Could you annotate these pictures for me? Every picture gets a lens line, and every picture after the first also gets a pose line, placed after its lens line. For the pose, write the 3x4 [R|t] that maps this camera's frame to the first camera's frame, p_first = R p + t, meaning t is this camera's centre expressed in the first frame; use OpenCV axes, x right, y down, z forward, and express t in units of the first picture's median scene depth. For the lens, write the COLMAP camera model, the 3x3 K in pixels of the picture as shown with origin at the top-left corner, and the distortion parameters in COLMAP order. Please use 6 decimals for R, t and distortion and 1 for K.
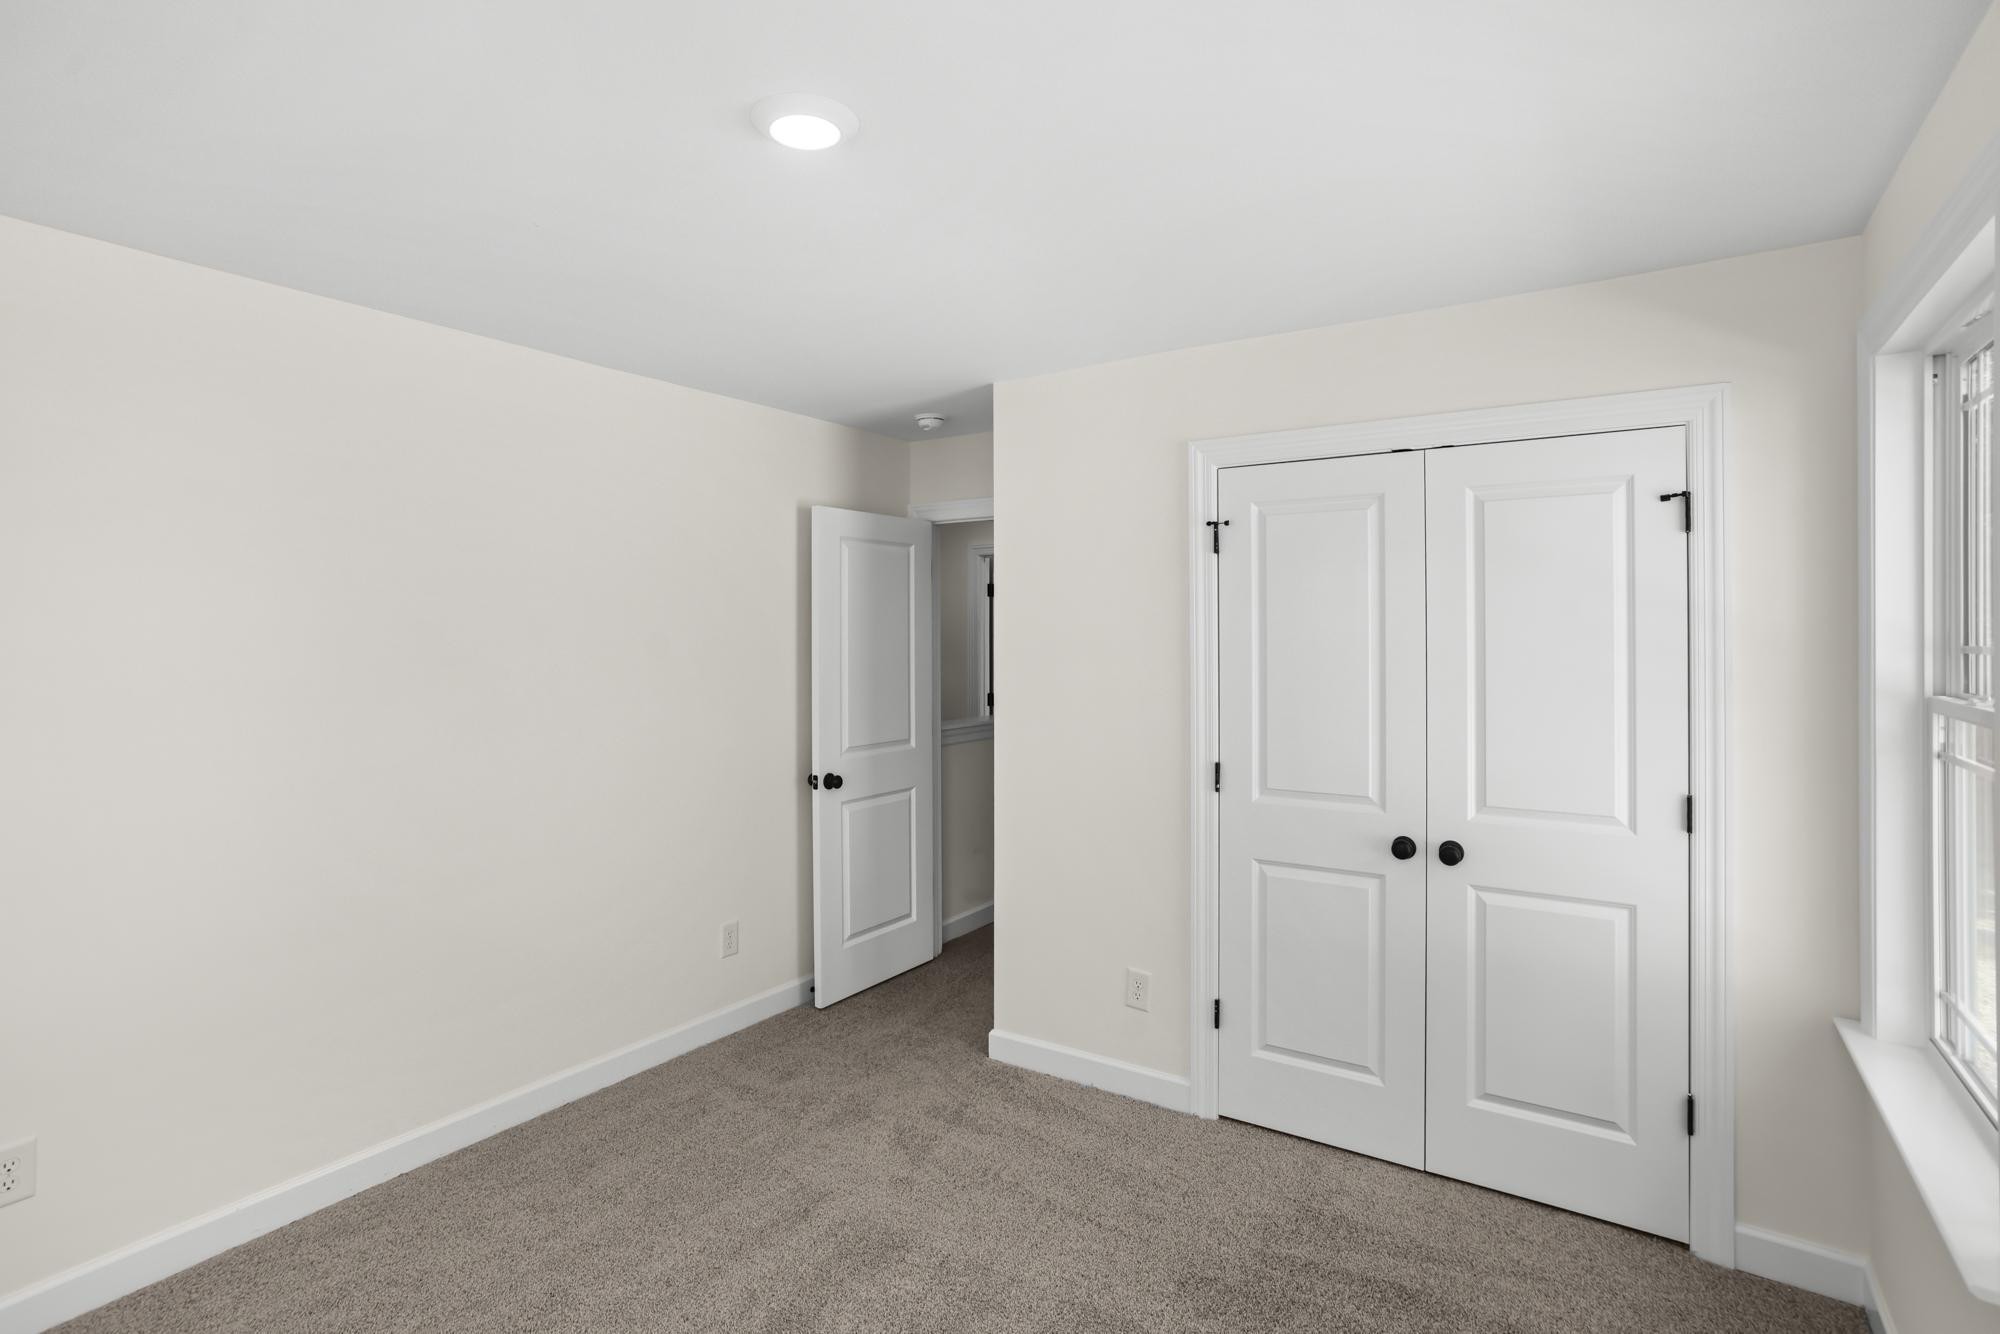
lens RADIAL K [[966.8, 0, 993.6], [0, 966.8, 648.2], [0, 0, 1]] dist [-0.047992, 0.026638]
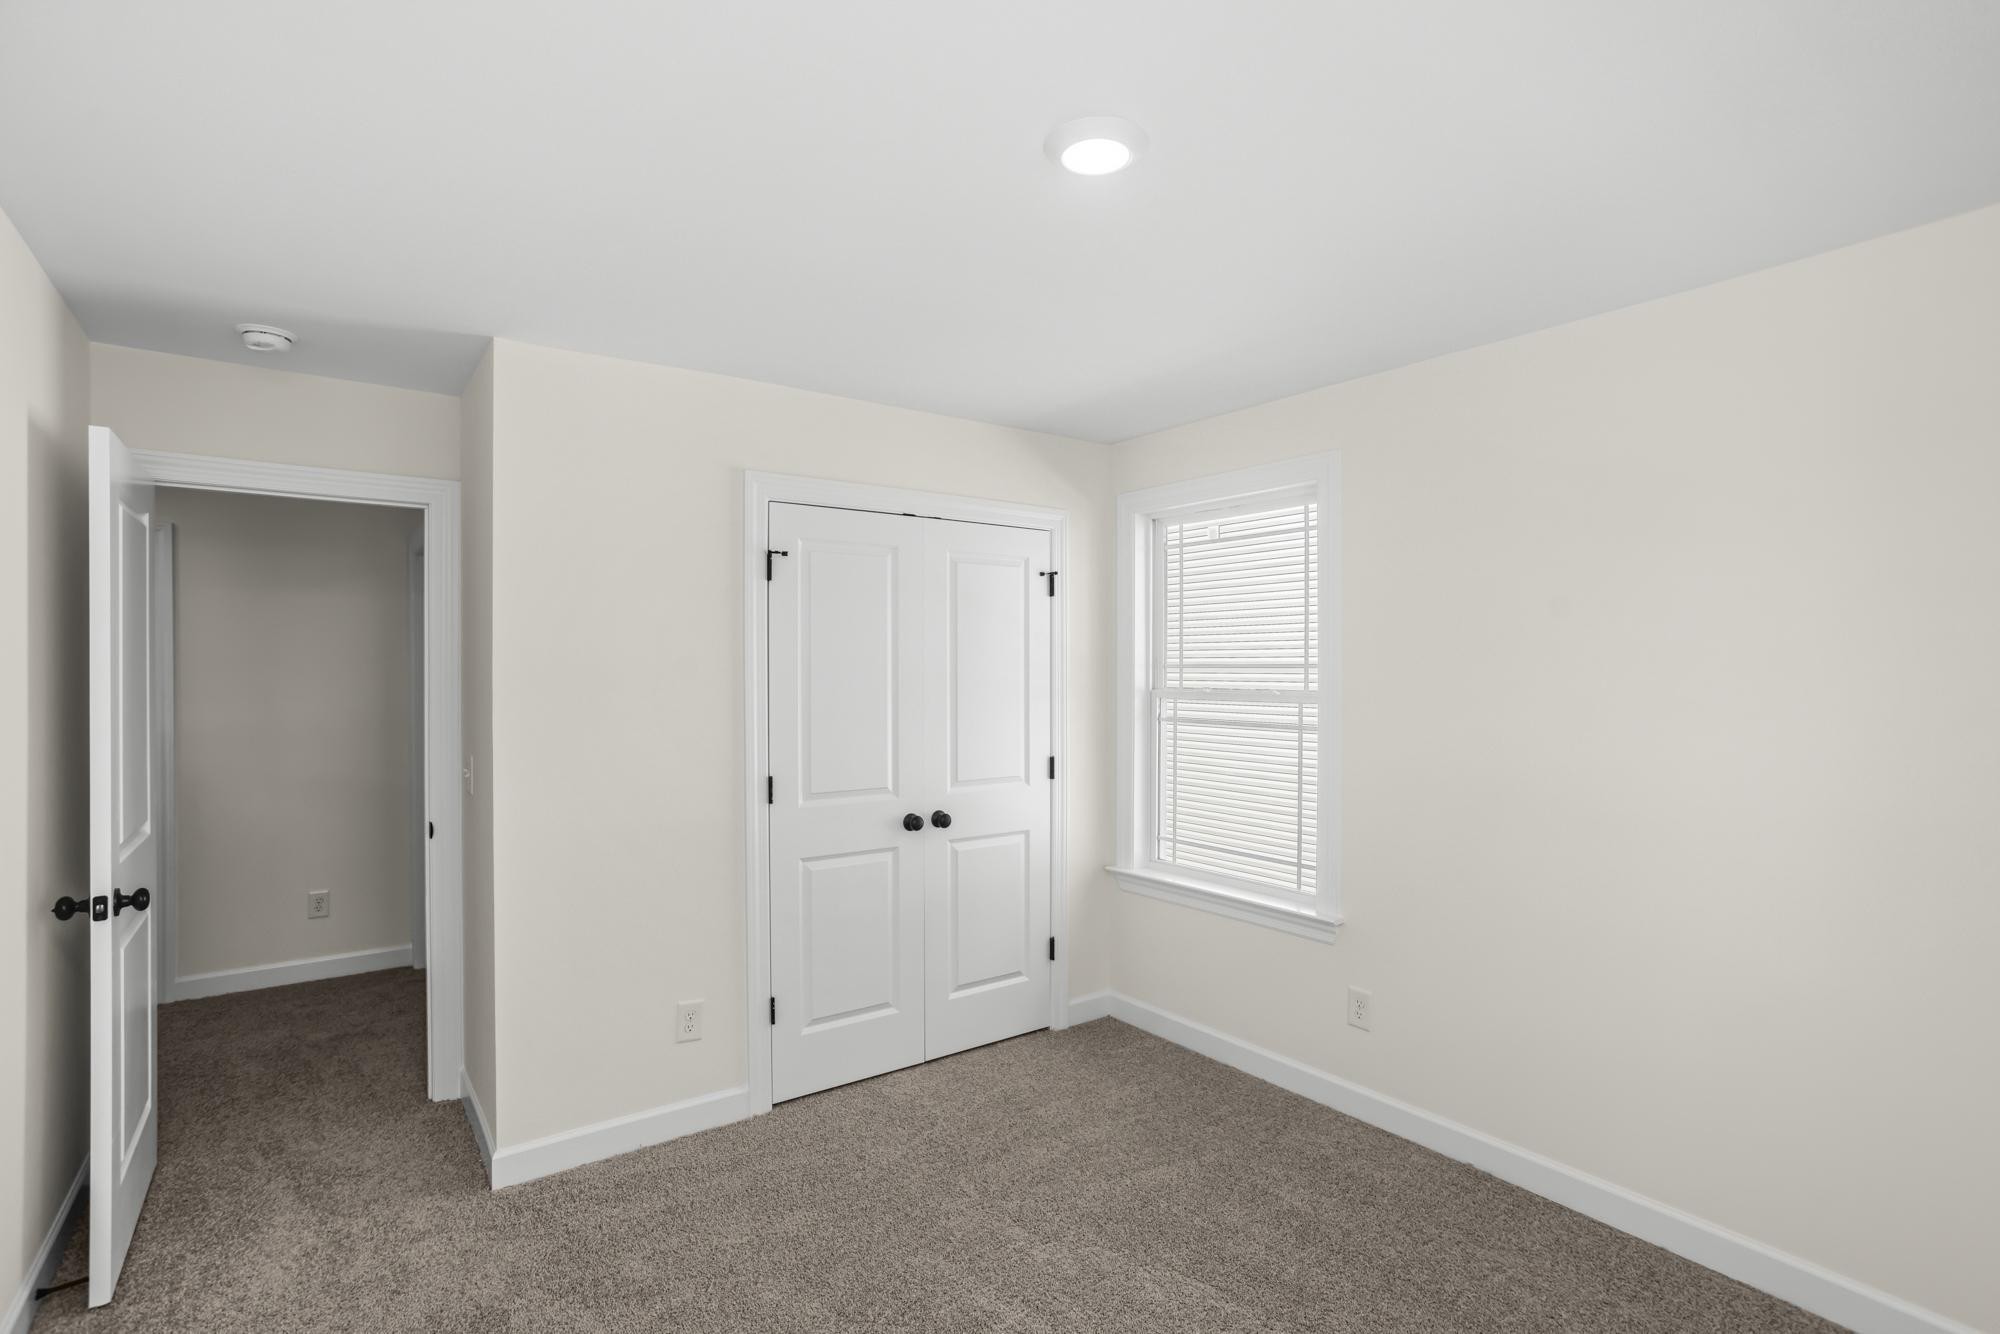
lens RADIAL K [[966.8, 0, 993.6], [0, 966.8, 648.2], [0, 0, 1]] dist [-0.047992, 0.026638]
pose [[0.357504, -0.000571, 0.933911, -0.742070], [-0.002949, 0.999994, 0.001741, -0.030038], [-0.933907, -0.003376, 0.357500, 0.421224]]
